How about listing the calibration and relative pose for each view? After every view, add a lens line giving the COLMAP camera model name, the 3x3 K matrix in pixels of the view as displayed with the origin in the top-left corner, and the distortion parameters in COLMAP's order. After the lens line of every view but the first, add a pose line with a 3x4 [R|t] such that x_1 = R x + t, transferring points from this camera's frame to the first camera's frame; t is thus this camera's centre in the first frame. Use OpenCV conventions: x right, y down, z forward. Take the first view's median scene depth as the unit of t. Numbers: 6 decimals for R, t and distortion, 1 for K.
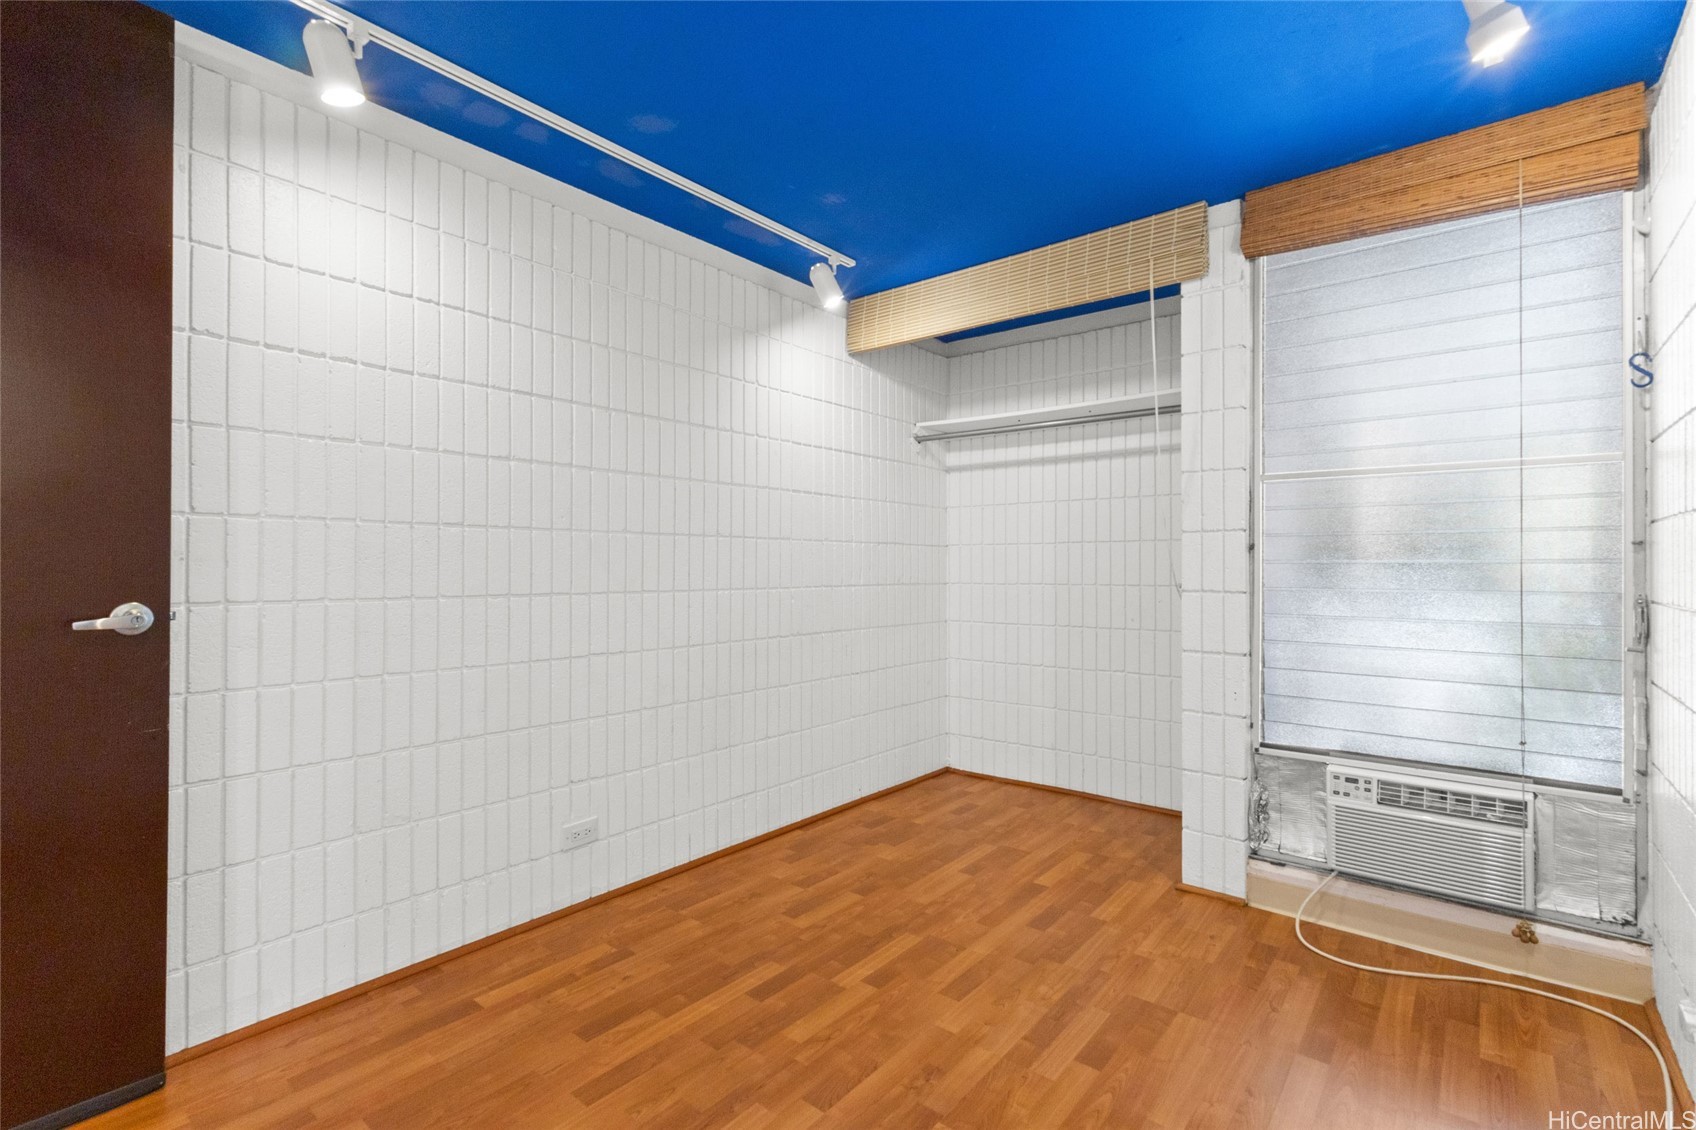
lens RADIAL K [[782.8, 0, 848.0], [0, 782.8, 565.0], [0, 0, 1]] dist [0.003846, 0.000469]
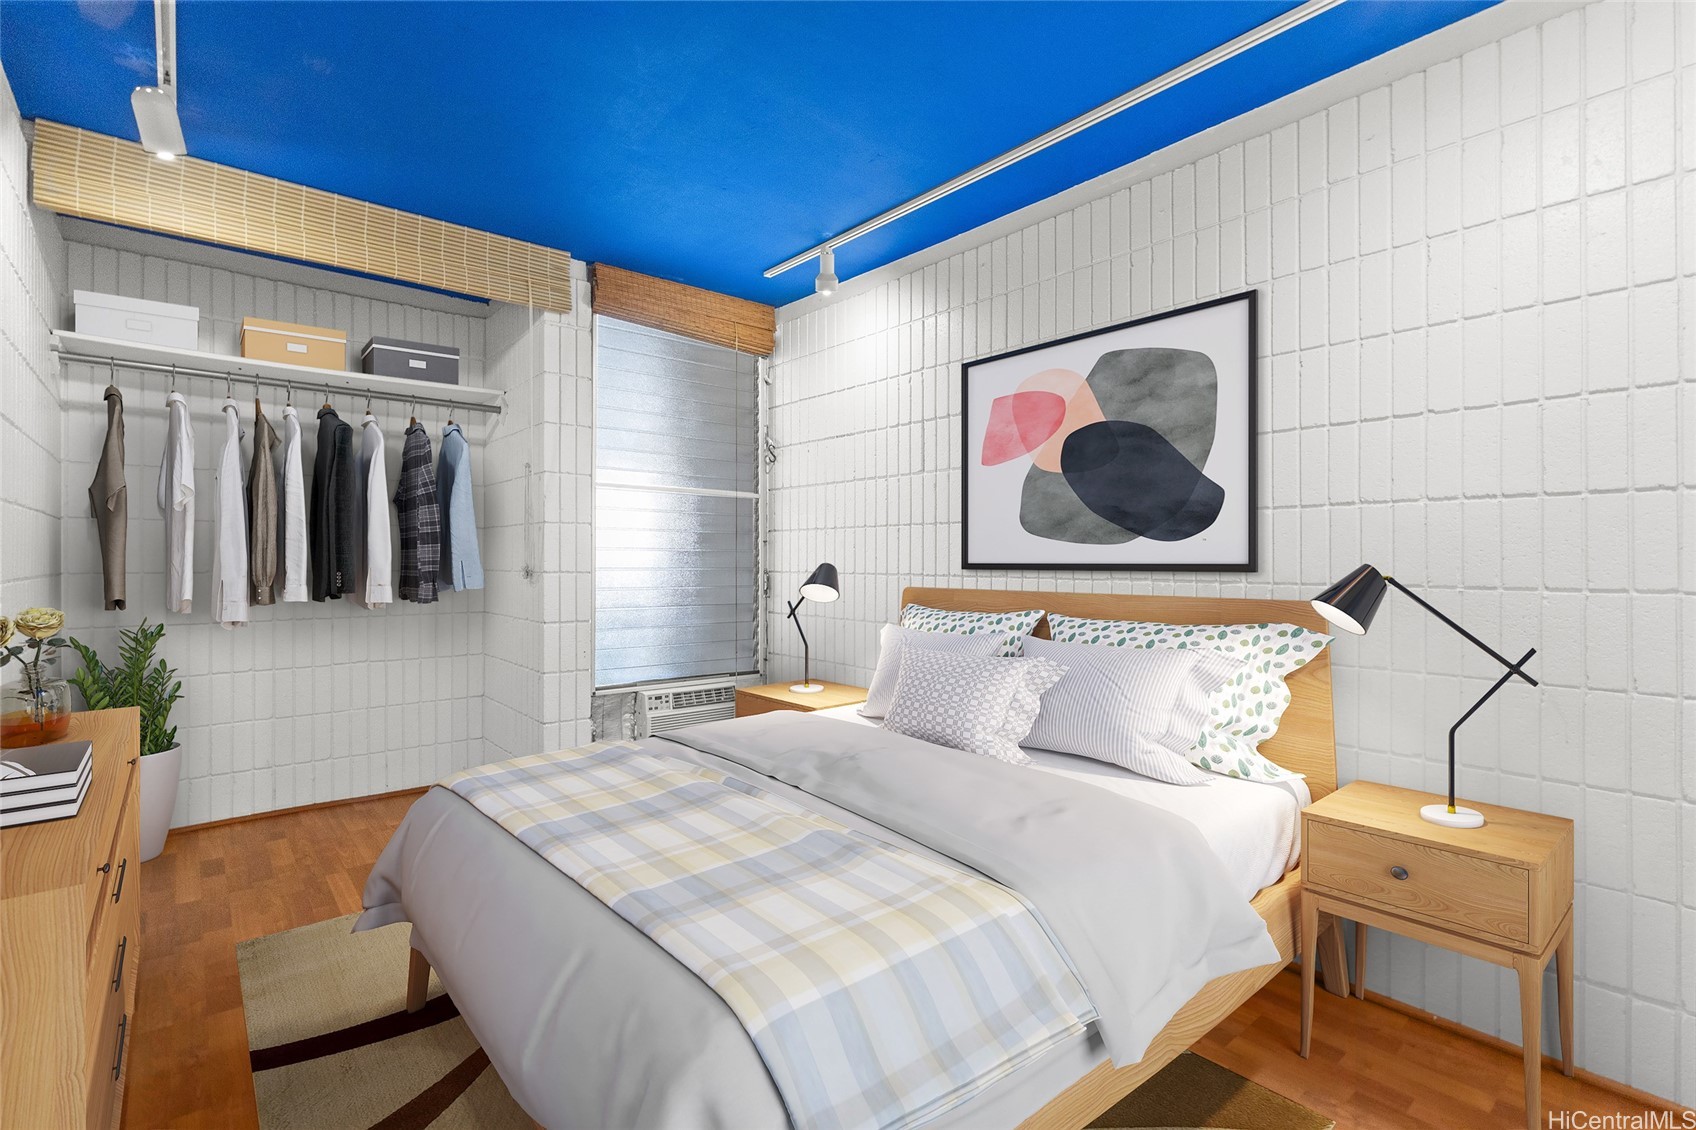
lens RADIAL K [[782.8, 0, 848.0], [0, 782.8, 565.0], [0, 0, 1]] dist [0.003846, 0.000469]
pose [[0.181193, -0.008577, 0.983410, -0.717027], [-0.006469, 0.999930, 0.009913, 0.007551], [-0.983426, -0.008158, 0.181125, 0.372940]]
